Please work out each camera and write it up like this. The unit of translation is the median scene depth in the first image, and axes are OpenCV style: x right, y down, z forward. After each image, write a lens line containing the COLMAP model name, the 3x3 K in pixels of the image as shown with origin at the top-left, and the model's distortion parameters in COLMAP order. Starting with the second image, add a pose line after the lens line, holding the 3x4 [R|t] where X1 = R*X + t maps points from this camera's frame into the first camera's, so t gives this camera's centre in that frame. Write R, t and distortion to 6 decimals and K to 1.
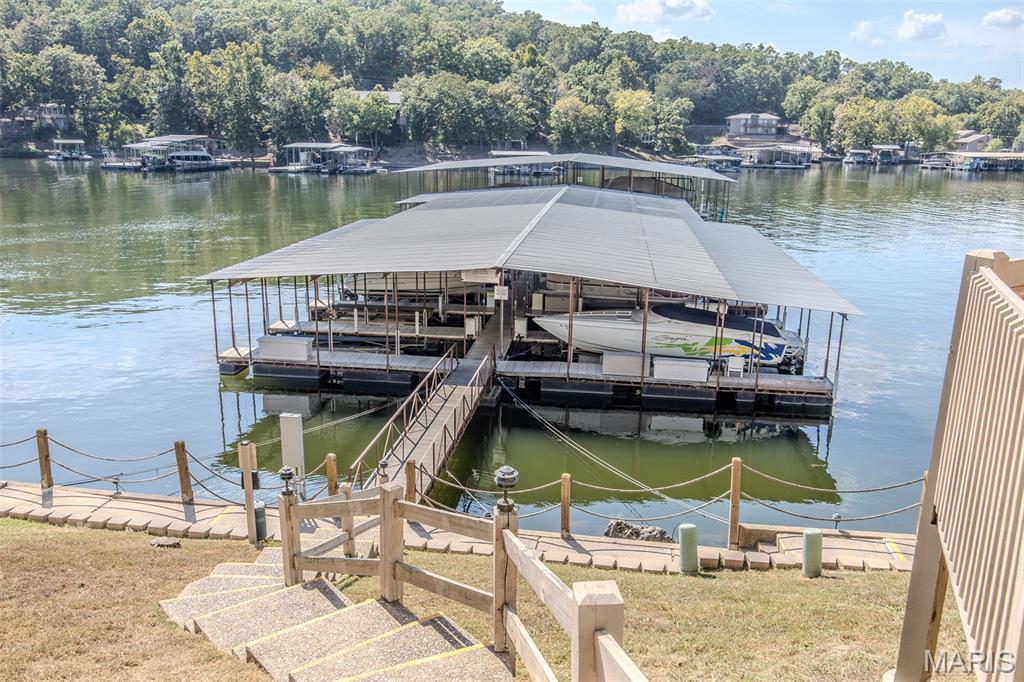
lens RADIAL K [[854.6, 0, 512.0], [0, 854.6, 341.0], [0, 0, 1]] dist [-0.002309, -0.000715]
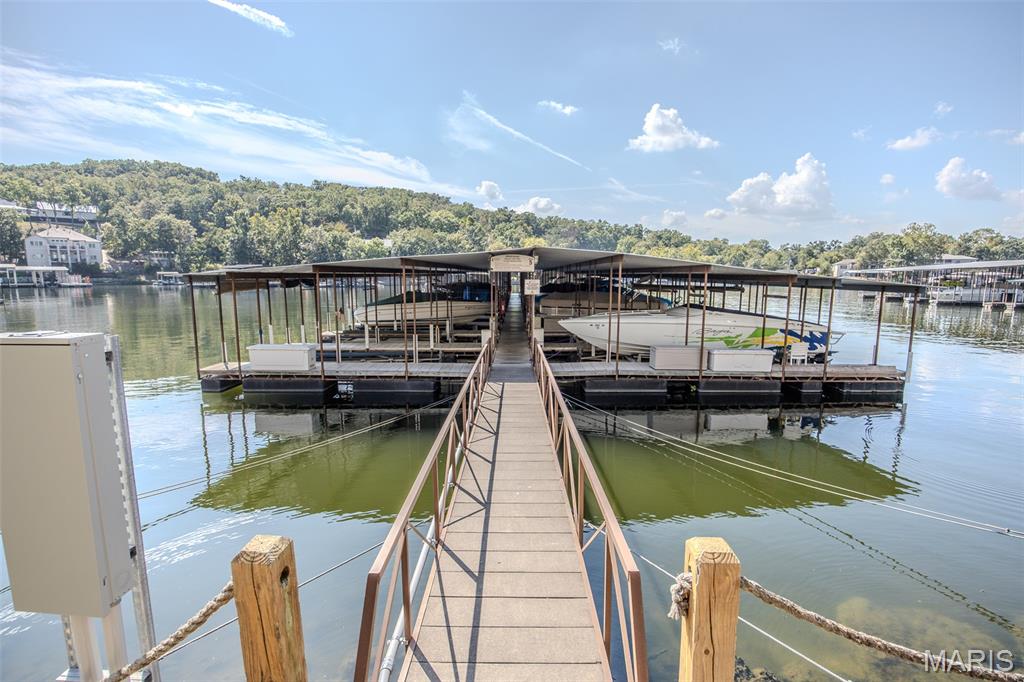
lens RADIAL K [[487.3, 0, 512.0], [0, 487.3, 341.0], [0, 0, 1]] dist [-0.013148, -0.000116]
pose [[0.992579, -0.032764, 0.117106, -0.019603], [0.046431, 0.992169, -0.115950, 0.012110], [-0.112390, 0.120527, 0.986327, 0.102240]]
